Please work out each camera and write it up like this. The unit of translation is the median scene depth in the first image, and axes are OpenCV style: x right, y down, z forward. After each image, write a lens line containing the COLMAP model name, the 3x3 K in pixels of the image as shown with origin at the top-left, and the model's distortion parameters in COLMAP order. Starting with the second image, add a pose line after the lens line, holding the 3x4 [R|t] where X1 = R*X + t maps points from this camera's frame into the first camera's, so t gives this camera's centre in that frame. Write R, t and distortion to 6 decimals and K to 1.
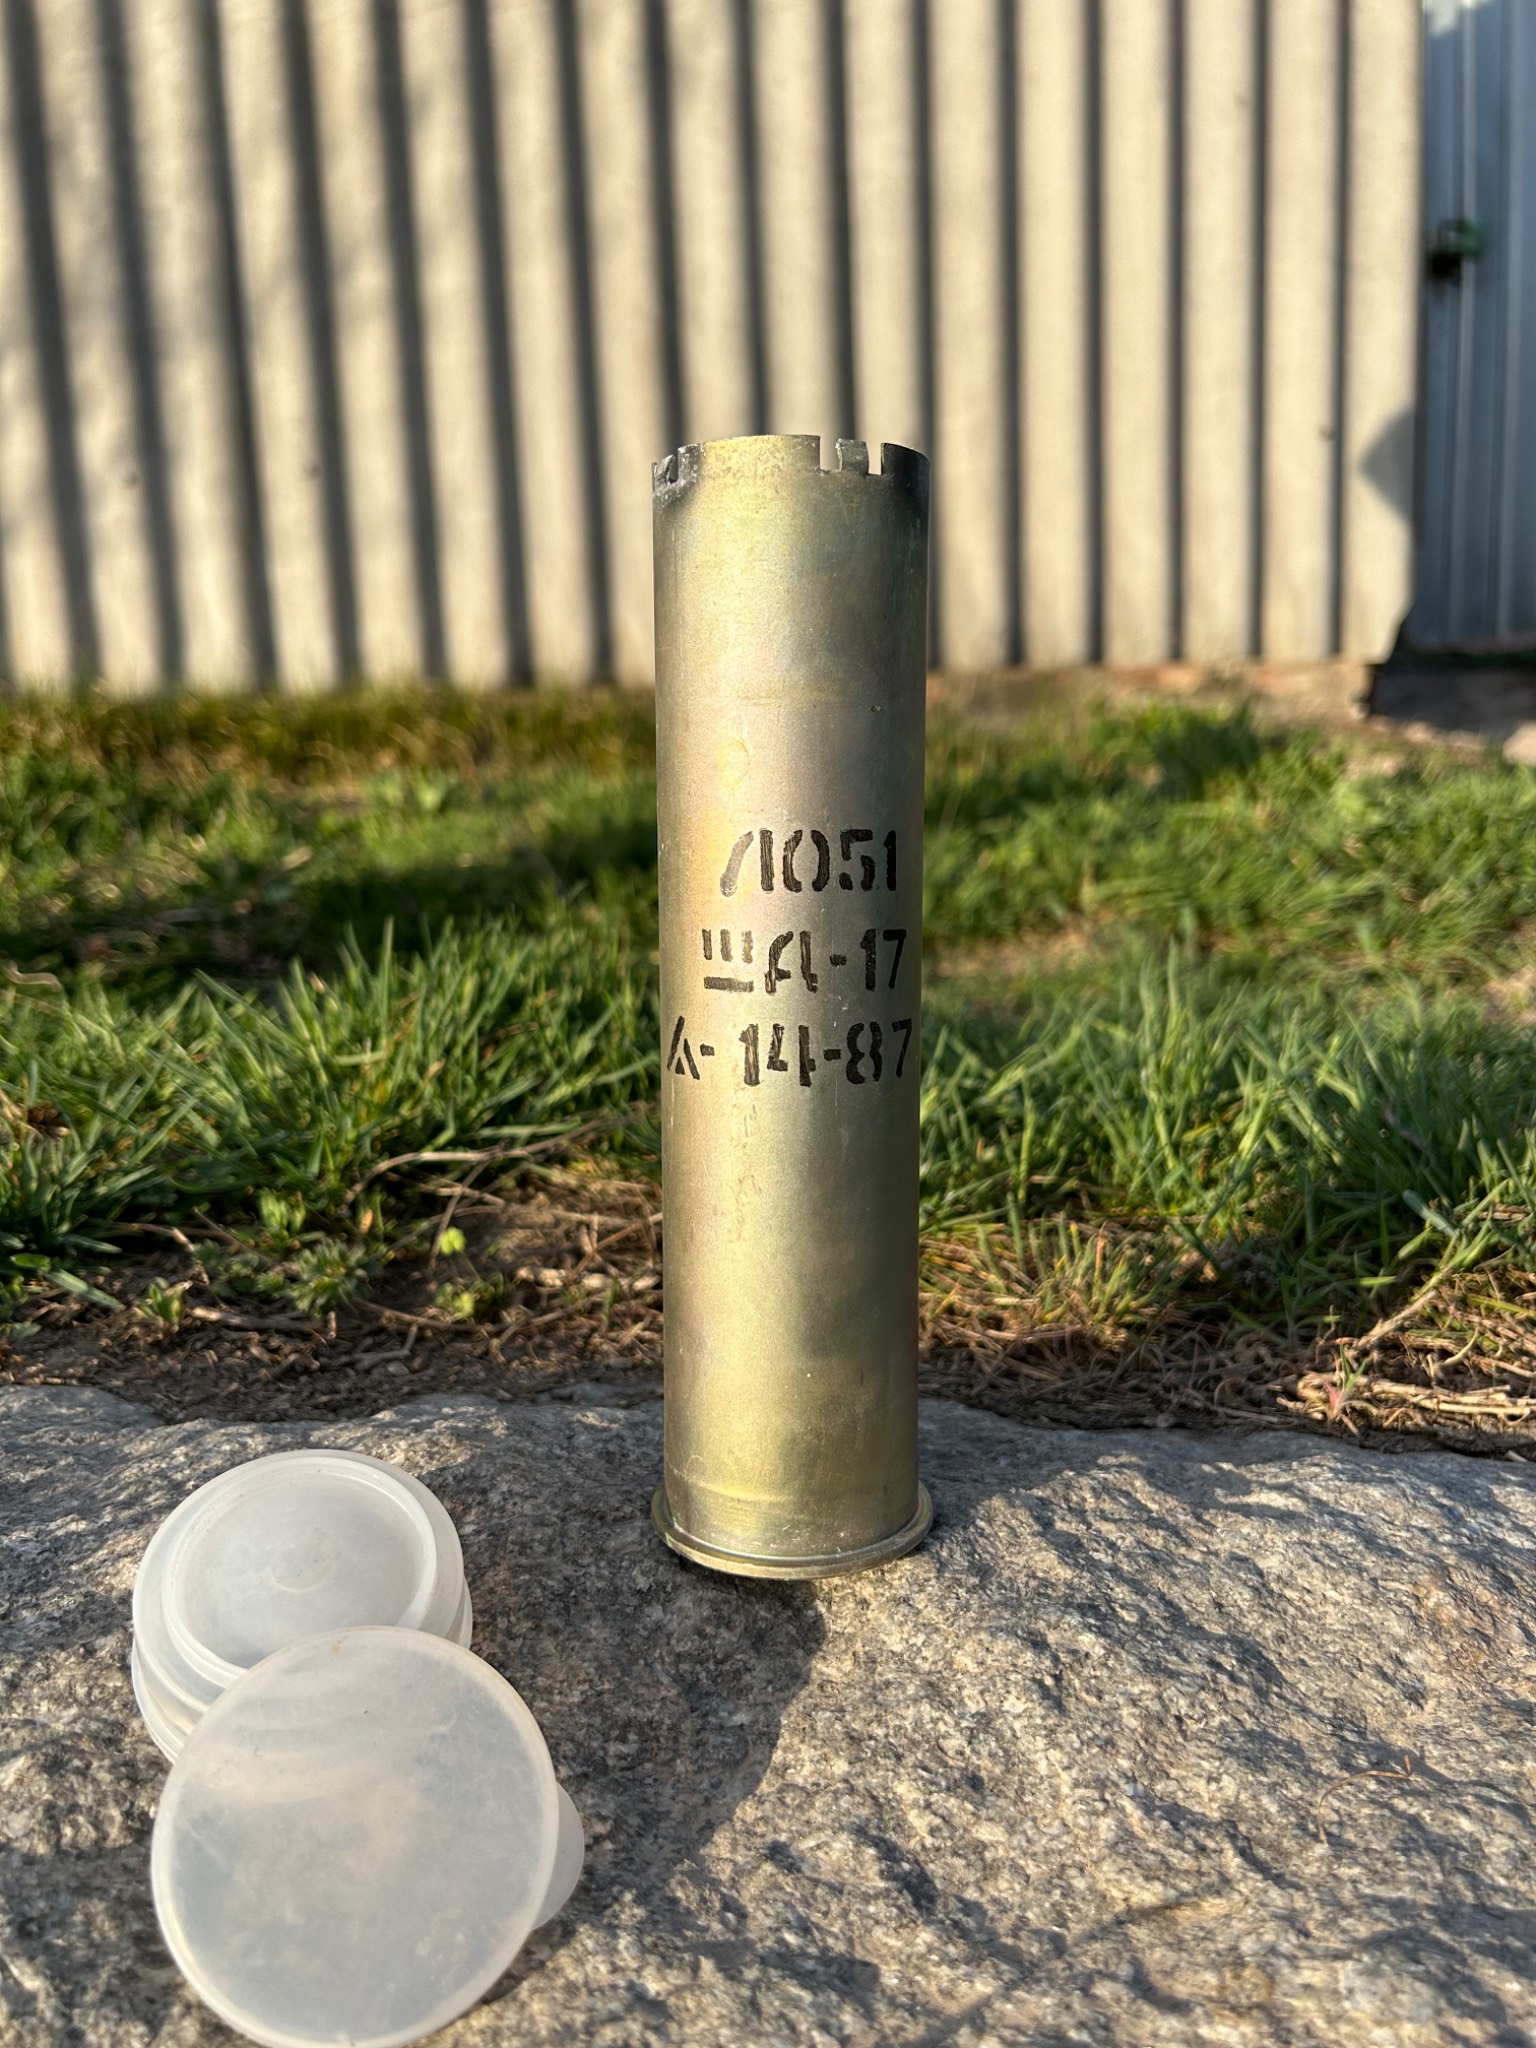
lens RADIAL K [[1621.0, 0, 763.8], [0, 1621.0, 1014.1], [0, 0, 1]] dist [0.018466, -0.040501]
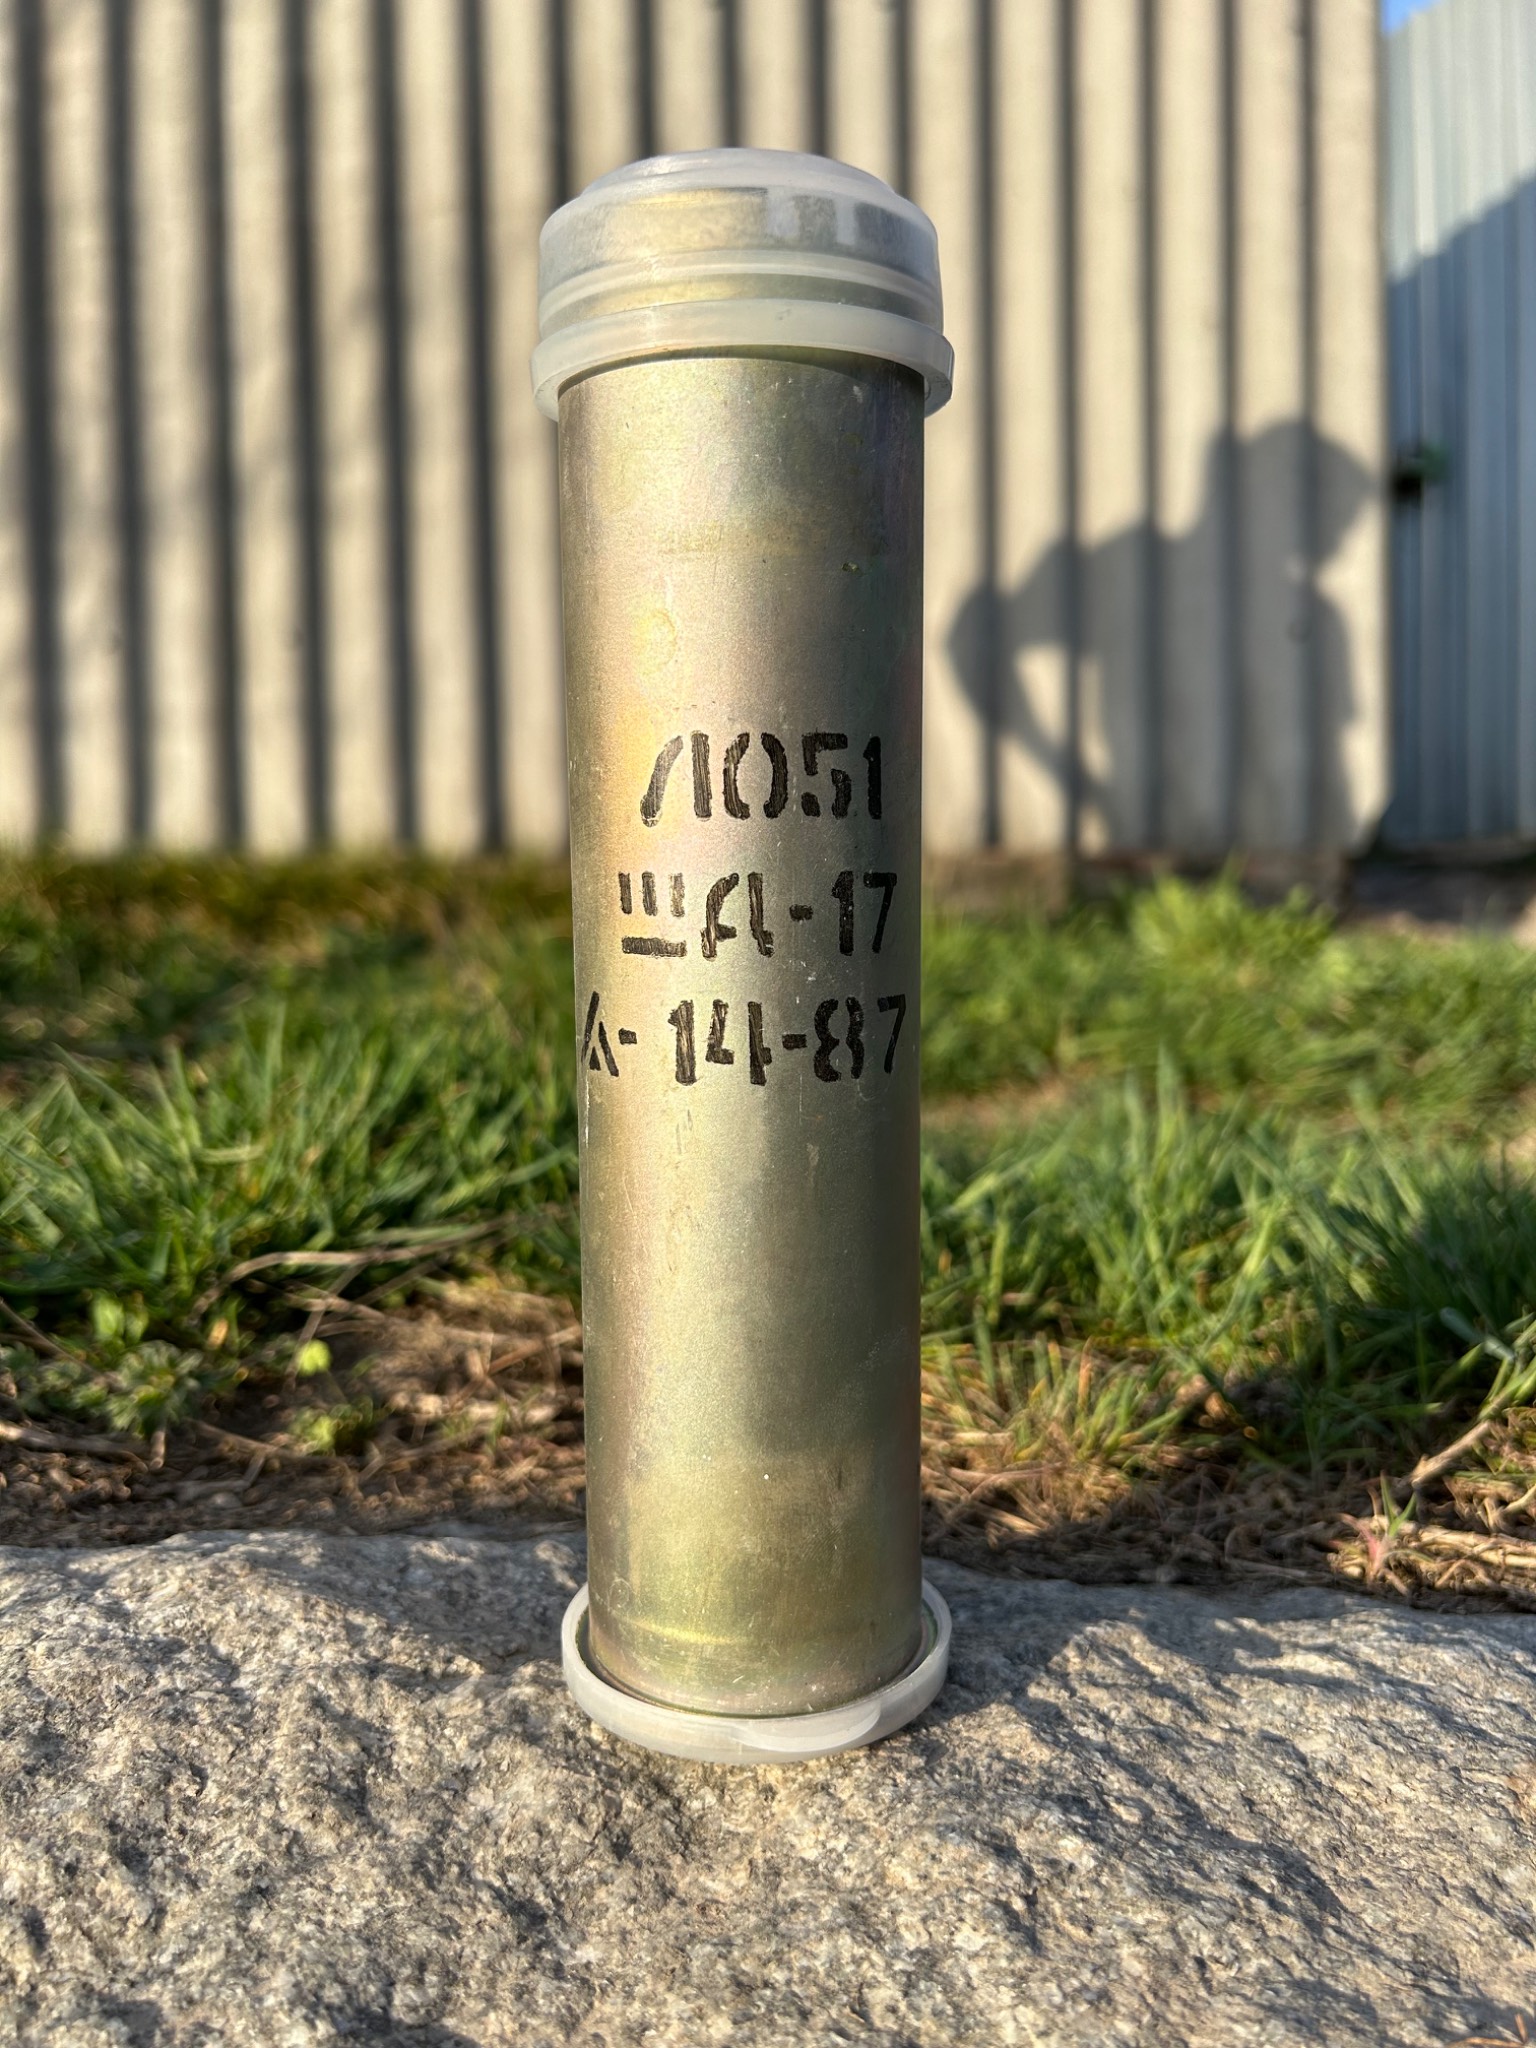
lens RADIAL K [[1621.0, 0, 770.0], [0, 1621.0, 1005.8], [0, 0, 1]] dist [0.018466, -0.040501]
pose [[0.999604, 0.023550, 0.015426, 0.040091], [-0.021339, 0.991221, -0.130483, 0.099506], [-0.018364, 0.130102, 0.991330, 0.211216]]
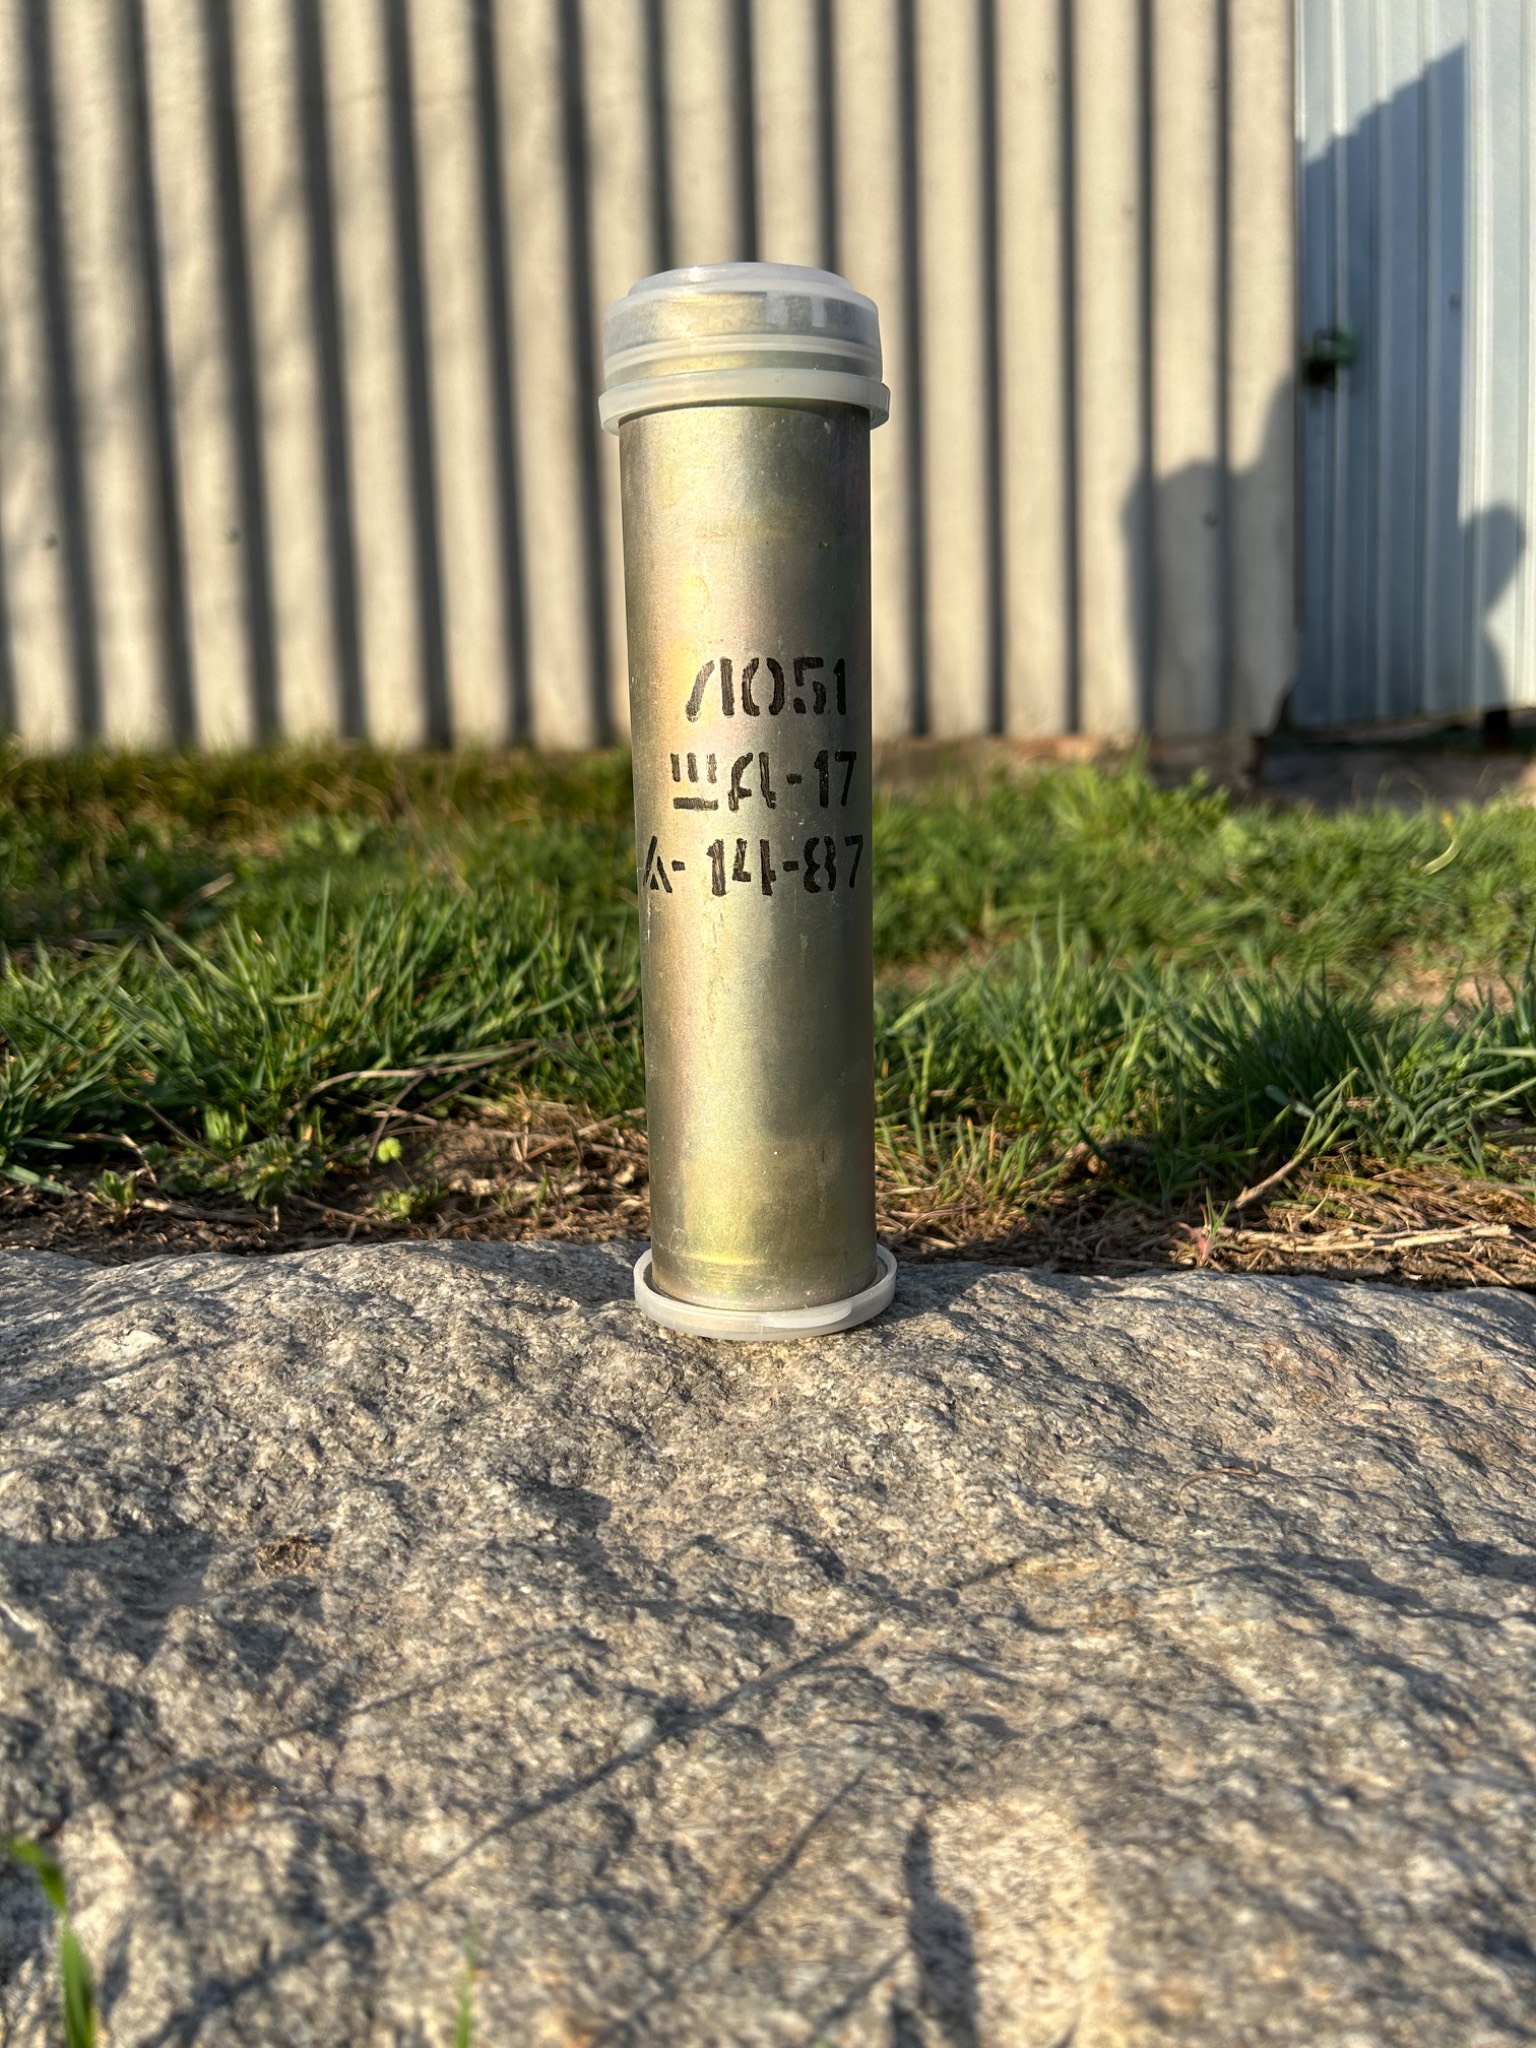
lens RADIAL K [[1621.0, 0, 762.7], [0, 1621.0, 1017.1], [0, 0, 1]] dist [0.018466, -0.040501]
pose [[0.998499, 0.001800, 0.054737, -0.010278], [0.001347, 0.998350, -0.057411, 0.176855], [-0.054750, 0.057399, 0.996849, -0.113941]]
